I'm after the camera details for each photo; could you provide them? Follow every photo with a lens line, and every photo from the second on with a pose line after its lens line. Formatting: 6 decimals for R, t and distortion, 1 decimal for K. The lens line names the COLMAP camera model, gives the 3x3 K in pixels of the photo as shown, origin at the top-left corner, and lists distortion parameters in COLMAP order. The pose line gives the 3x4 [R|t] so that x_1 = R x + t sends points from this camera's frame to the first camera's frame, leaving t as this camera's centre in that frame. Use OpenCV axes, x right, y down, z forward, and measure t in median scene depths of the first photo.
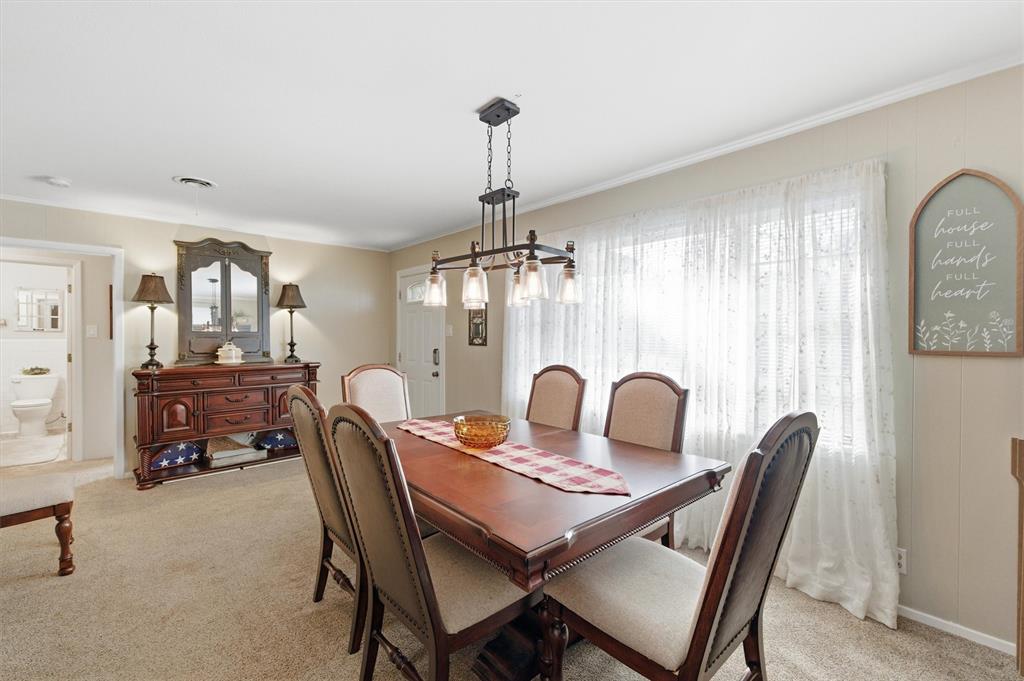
lens RADIAL K [[446.0, 0, 510.7], [0, 446.0, 342.8], [0, 0, 1]] dist [0.002022, -0.000166]
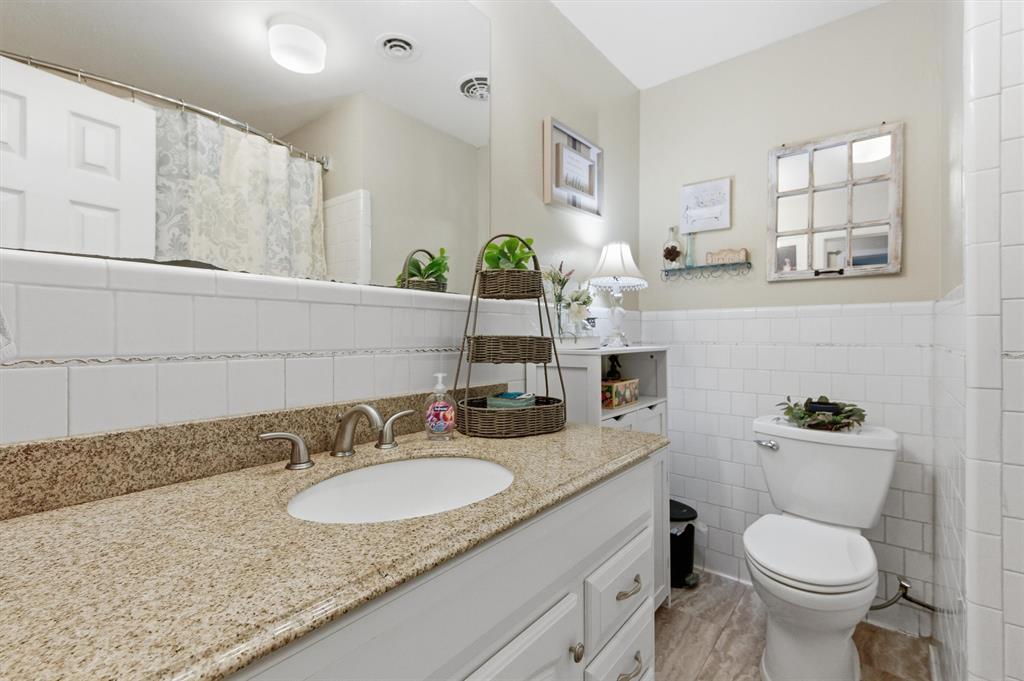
lens RADIAL K [[446.0, 0, 510.4], [0, 446.0, 340.2], [0, 0, 1]] dist [0.002022, -0.000166]
pose [[0.158371, 0.016794, -0.987237, -0.806148], [-0.006550, 0.999851, 0.015958, 0.011697], [0.987358, 0.003940, 0.158457, 0.751852]]
